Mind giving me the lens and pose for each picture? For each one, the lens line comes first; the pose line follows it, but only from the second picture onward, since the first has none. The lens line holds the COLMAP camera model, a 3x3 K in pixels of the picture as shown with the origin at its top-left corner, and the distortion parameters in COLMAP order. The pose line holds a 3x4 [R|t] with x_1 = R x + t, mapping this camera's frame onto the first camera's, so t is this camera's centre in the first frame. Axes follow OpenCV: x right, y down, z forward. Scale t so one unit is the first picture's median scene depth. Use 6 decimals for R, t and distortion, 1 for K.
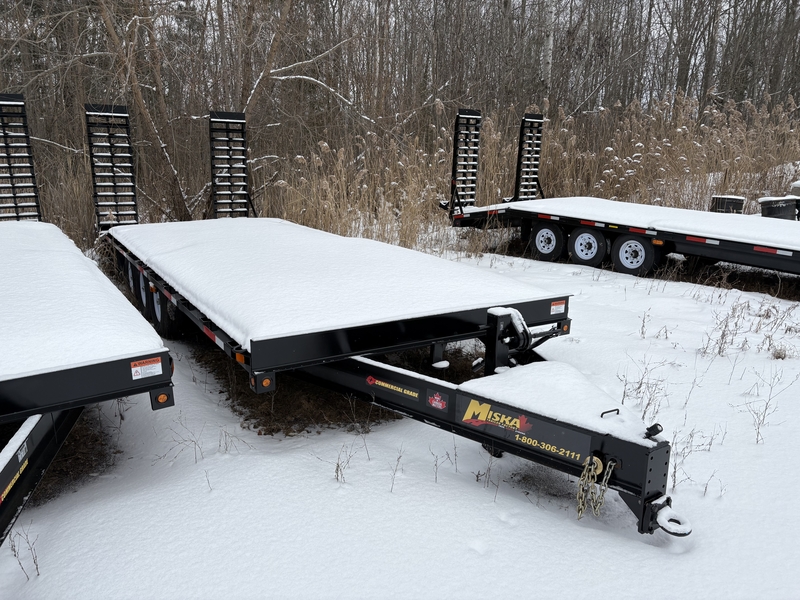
lens RADIAL K [[601.4, 0, 396.6], [0, 601.4, 298.9], [0, 0, 1]] dist [0.030653, -0.018272]
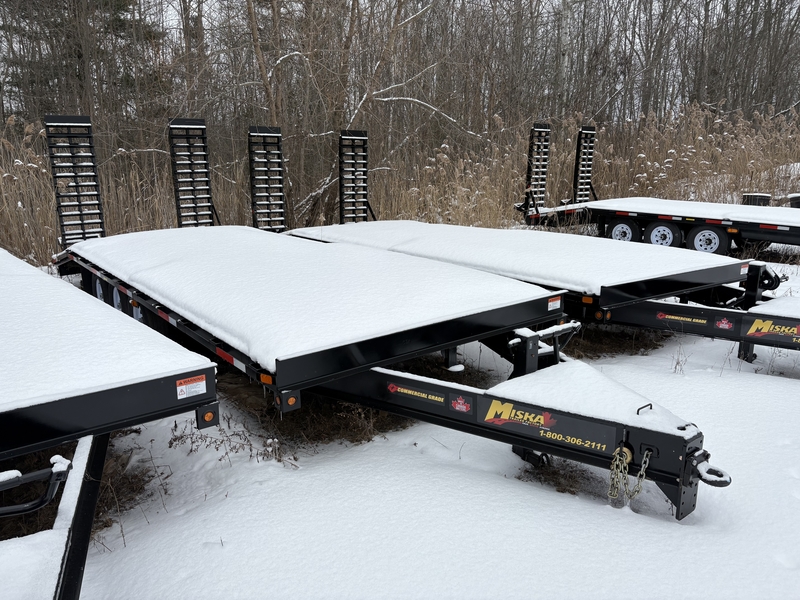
lens RADIAL K [[601.4, 0, 391.4], [0, 601.4, 302.6], [0, 0, 1]] dist [0.030653, -0.018272]
pose [[0.998068, -0.032381, 0.053032, -0.270110], [0.032978, 0.999402, -0.010418, 0.034281], [-0.052663, 0.012147, 0.998538, -0.149510]]
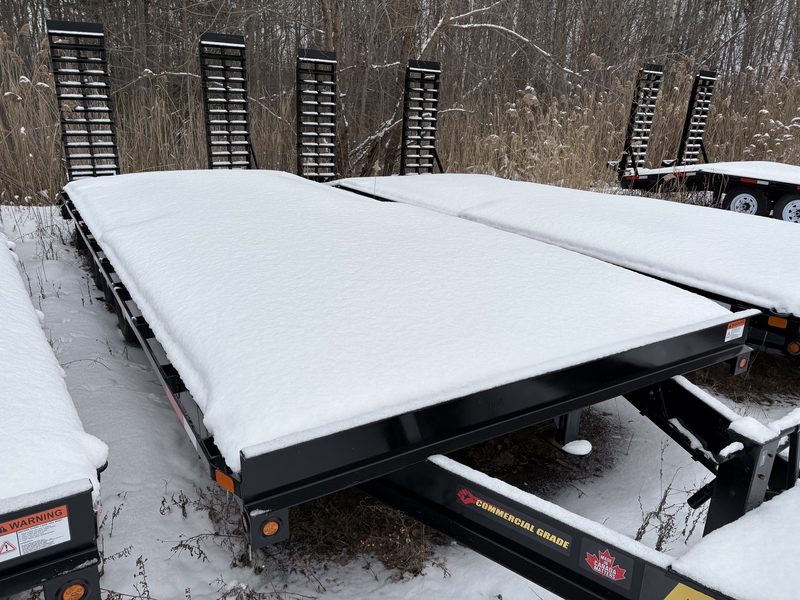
lens RADIAL K [[601.4, 0, 399.1], [0, 601.4, 302.8], [0, 0, 1]] dist [0.030653, -0.018272]
pose [[0.998990, 0.036253, -0.026542, -0.270770], [-0.034327, 0.996973, 0.069764, 0.007547], [0.028991, -0.068782, 0.997210, 0.015989]]
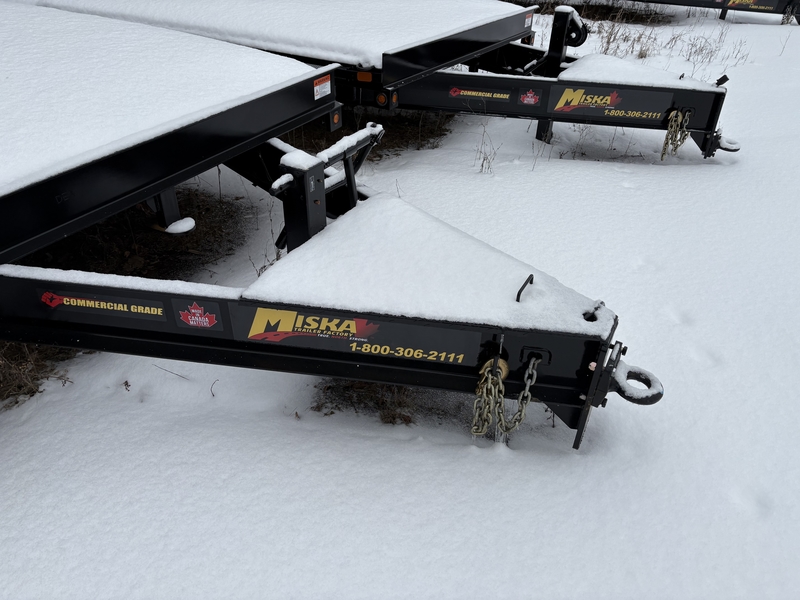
lens RADIAL K [[601.4, 0, 393.4], [0, 601.4, 306.2], [0, 0, 1]] dist [0.030653, -0.018272]
pose [[0.883729, -0.251859, 0.394449, -0.234742], [0.095892, 0.922407, 0.374127, 0.025879], [-0.458069, -0.292802, 0.839309, 0.006774]]
